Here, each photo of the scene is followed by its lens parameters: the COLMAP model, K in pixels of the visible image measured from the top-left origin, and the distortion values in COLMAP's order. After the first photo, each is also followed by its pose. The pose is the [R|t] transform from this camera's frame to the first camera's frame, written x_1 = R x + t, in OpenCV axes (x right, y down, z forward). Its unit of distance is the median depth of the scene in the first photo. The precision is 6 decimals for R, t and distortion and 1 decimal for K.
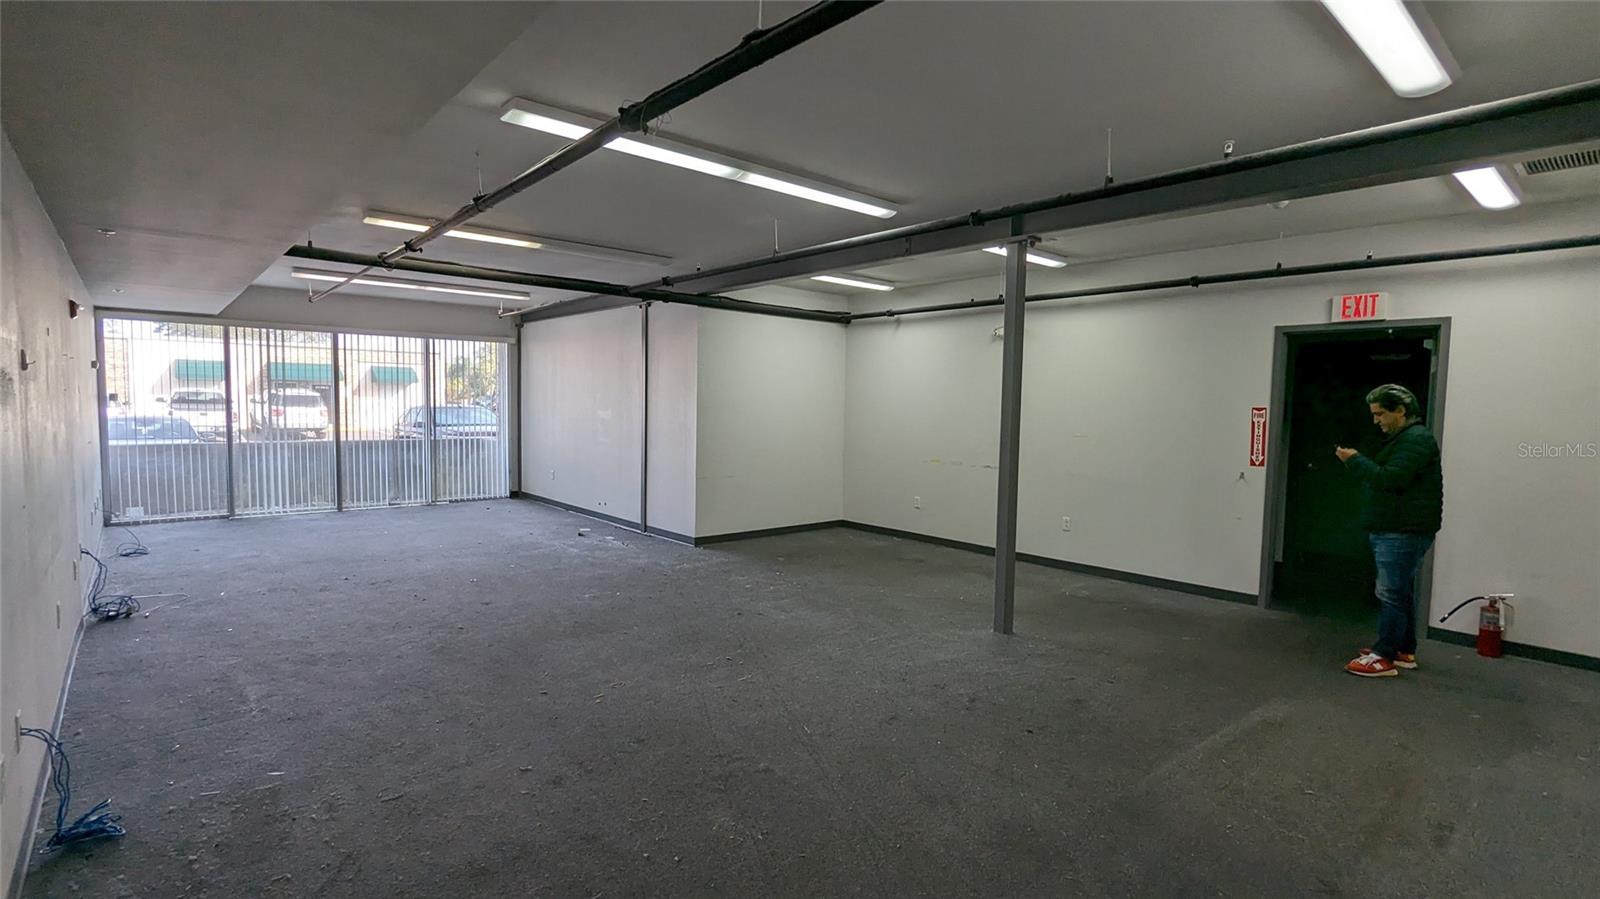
lens RADIAL K [[759.0, 0, 795.3], [0, 759.0, 448.3], [0, 0, 1]] dist [0.001756, 0.000459]
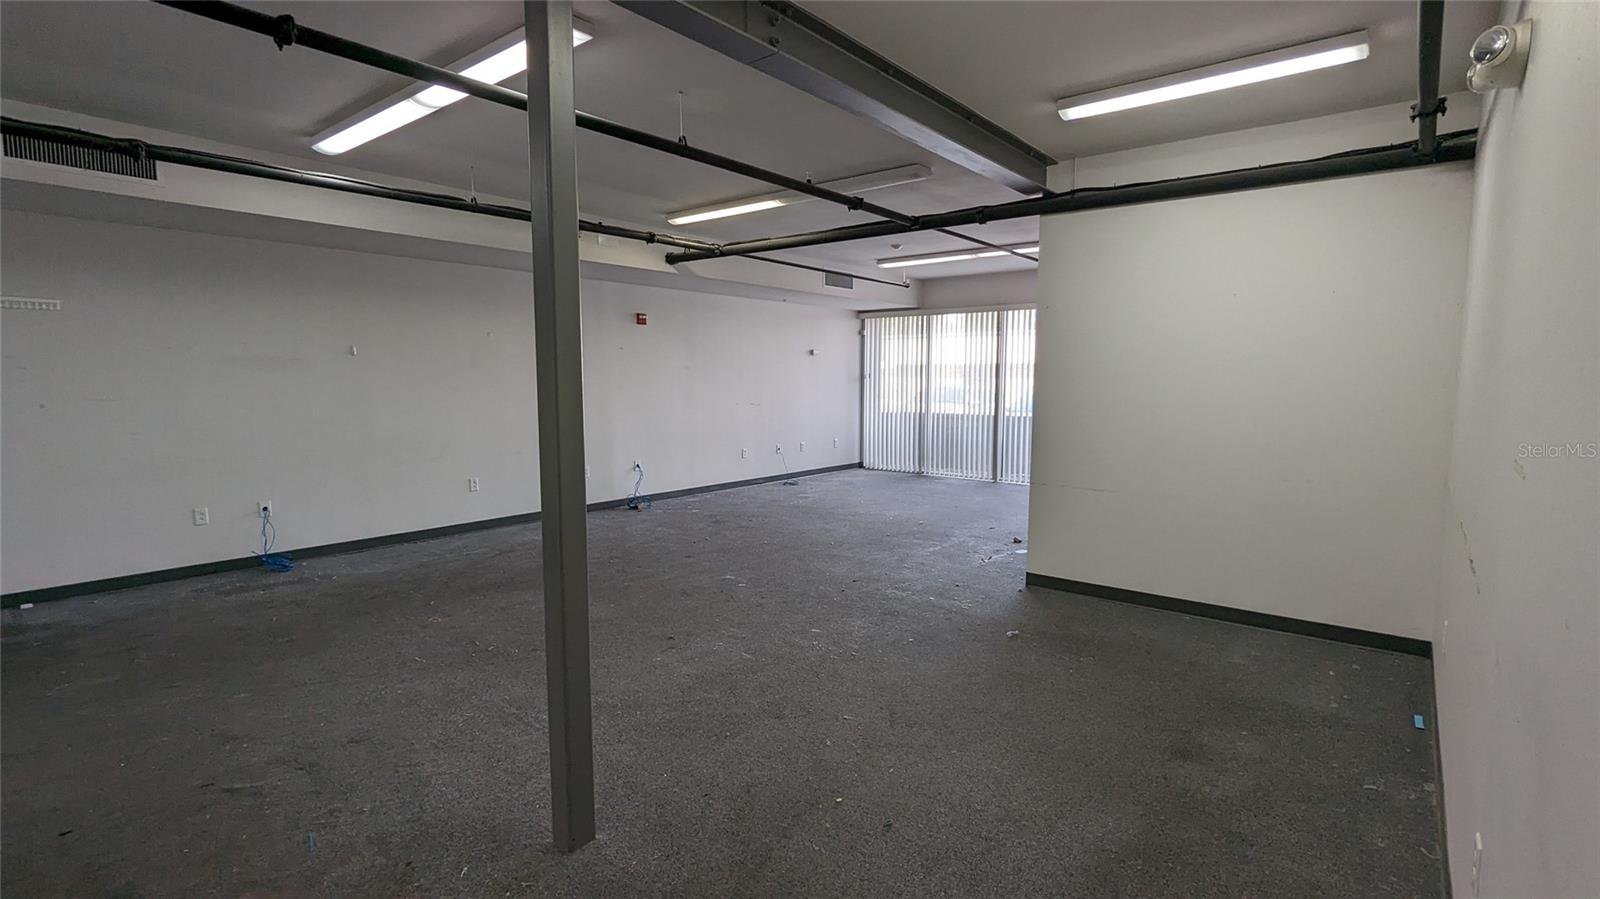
lens RADIAL K [[759.0, 0, 795.3], [0, 759.0, 448.3], [0, 0, 1]] dist [0.001756, 0.000459]
pose [[0.179936, 0.080756, -0.980358, 0.641828], [-0.068770, 0.995219, 0.069358, -0.033826], [0.981272, 0.054939, 0.184629, 0.903383]]
